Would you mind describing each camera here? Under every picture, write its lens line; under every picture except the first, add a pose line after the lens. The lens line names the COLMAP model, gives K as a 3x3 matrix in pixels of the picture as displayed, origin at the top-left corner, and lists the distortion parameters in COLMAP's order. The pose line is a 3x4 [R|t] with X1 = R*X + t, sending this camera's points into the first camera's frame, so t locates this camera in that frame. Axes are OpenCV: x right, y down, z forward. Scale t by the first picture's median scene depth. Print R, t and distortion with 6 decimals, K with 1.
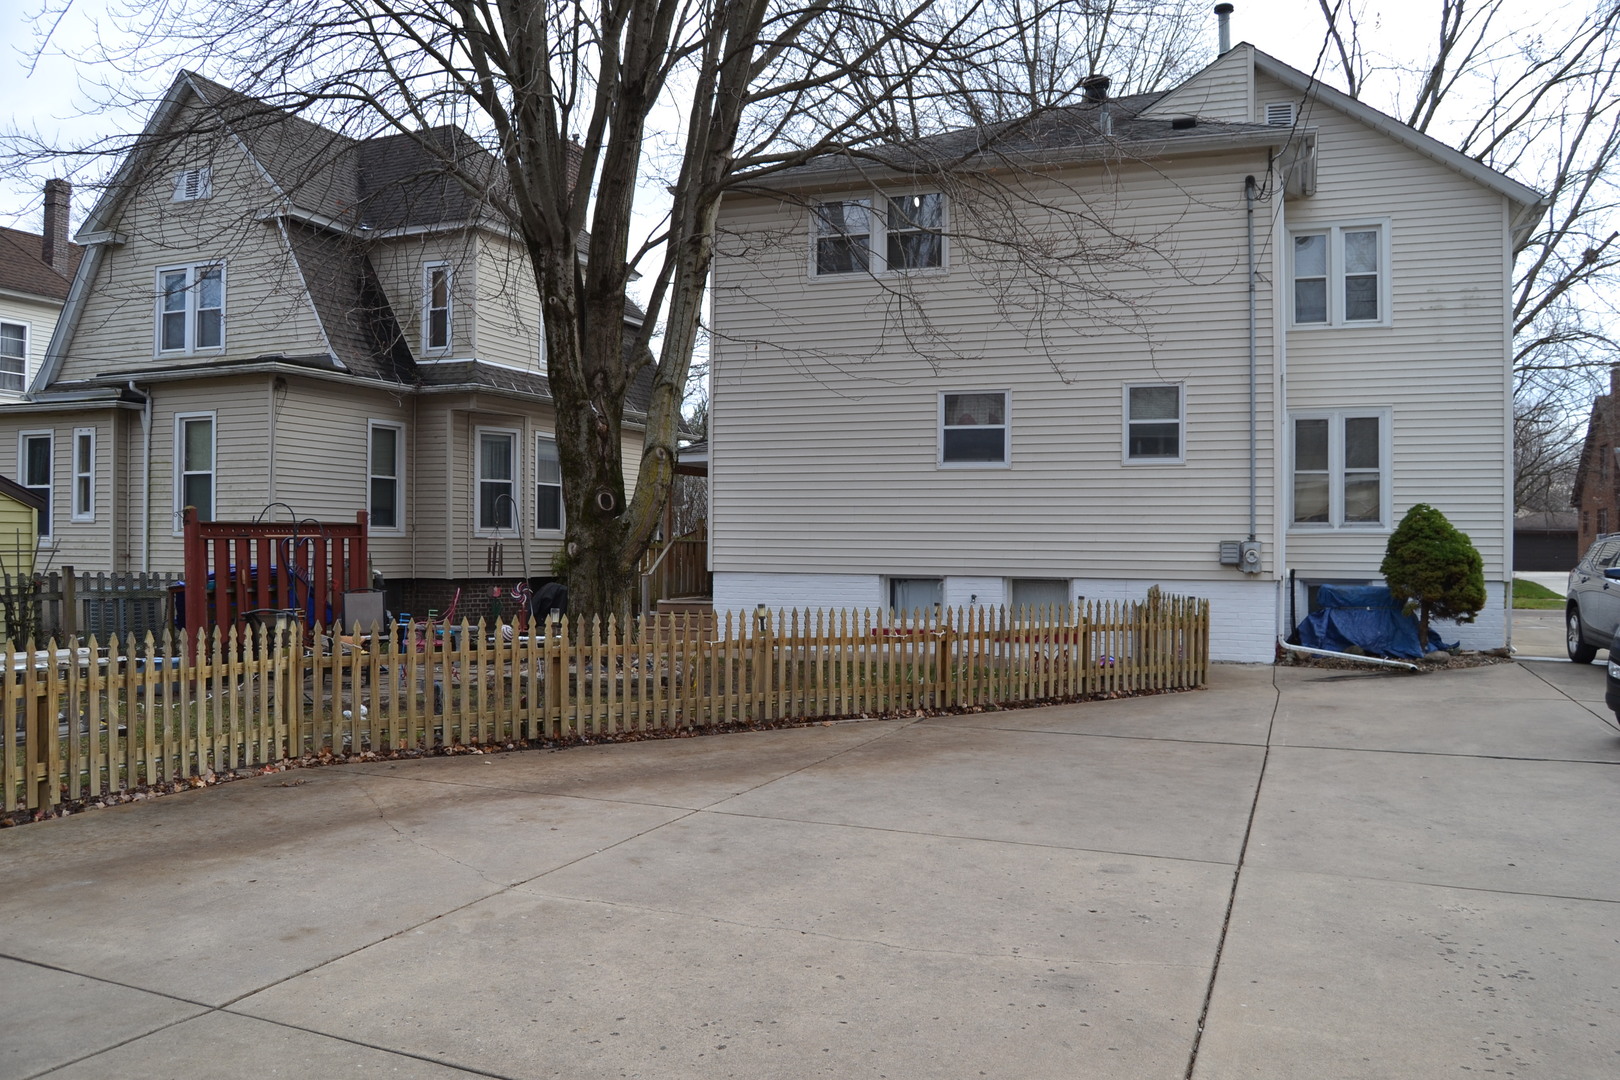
lens RADIAL K [[1211.6, 0, 810.0], [0, 1211.6, 540.0], [0, 0, 1]] dist [-0.070254, 0.001106]
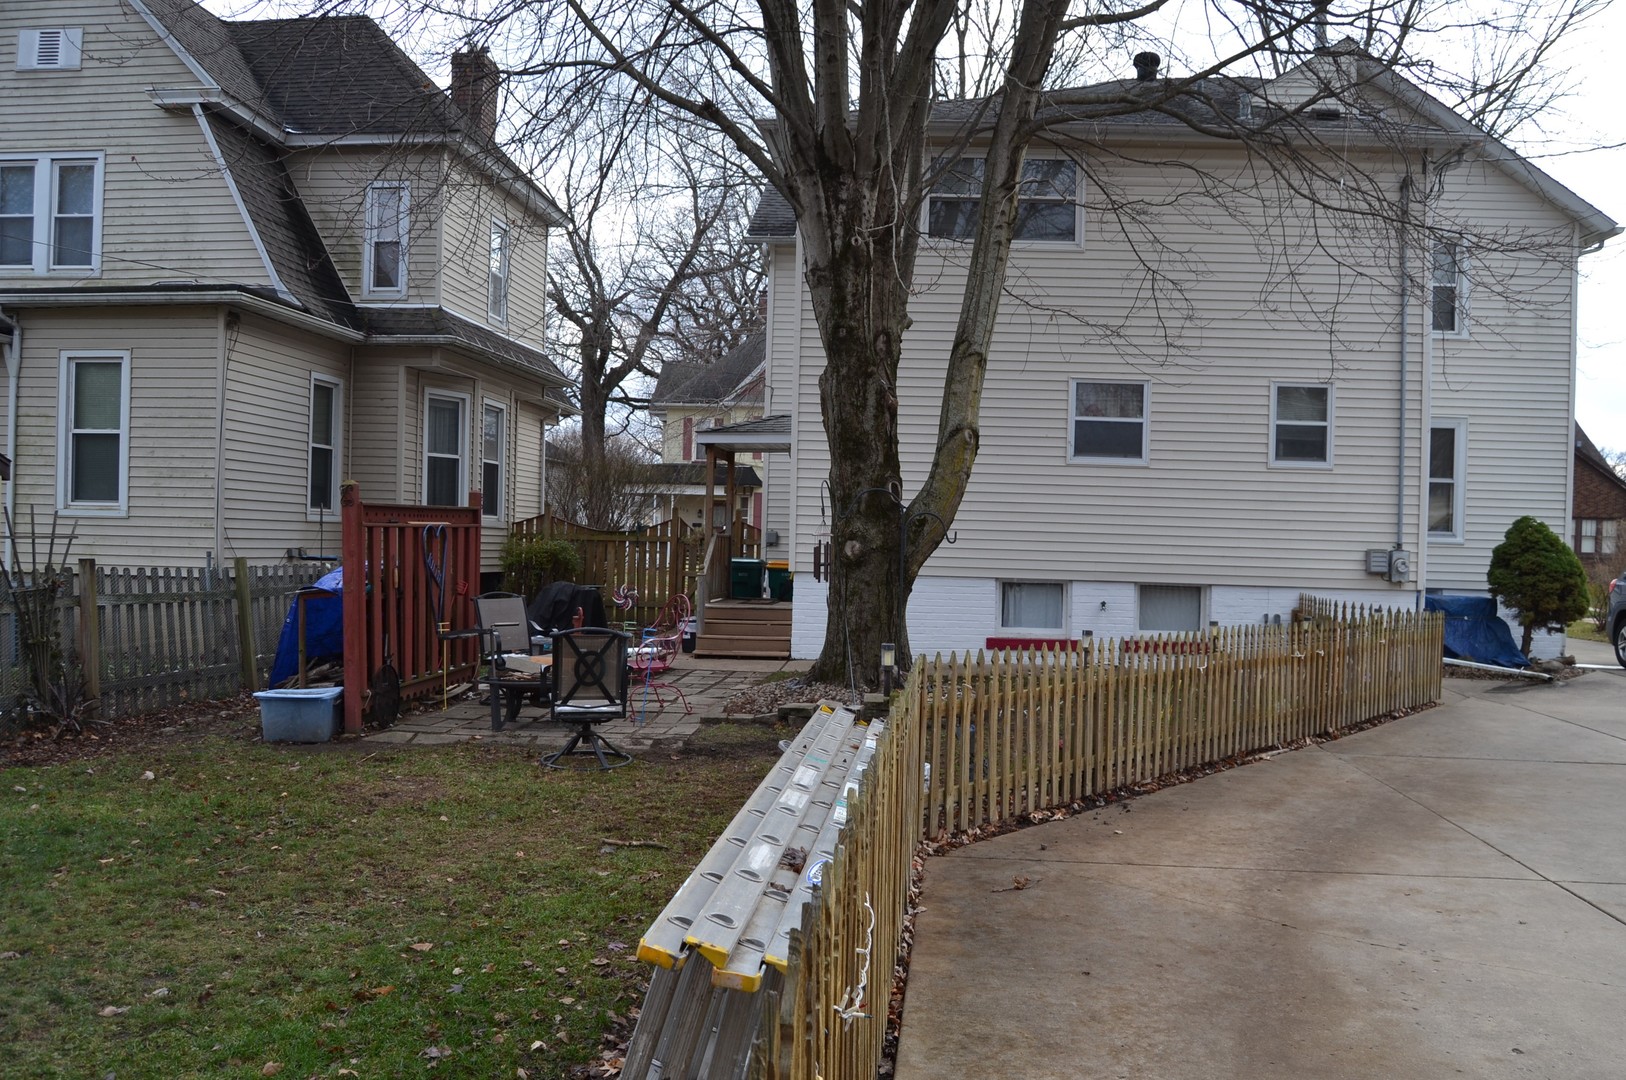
lens RADIAL K [[1262.3, 0, 813.6], [0, 1262.3, 555.8], [0, 0, 1]] dist [-0.070527, 0.012887]
pose [[0.960285, 0.016002, 0.278562, -0.349235], [-0.021730, 0.999611, 0.017486, -0.001607], [-0.278174, -0.022845, 0.960259, 0.143901]]
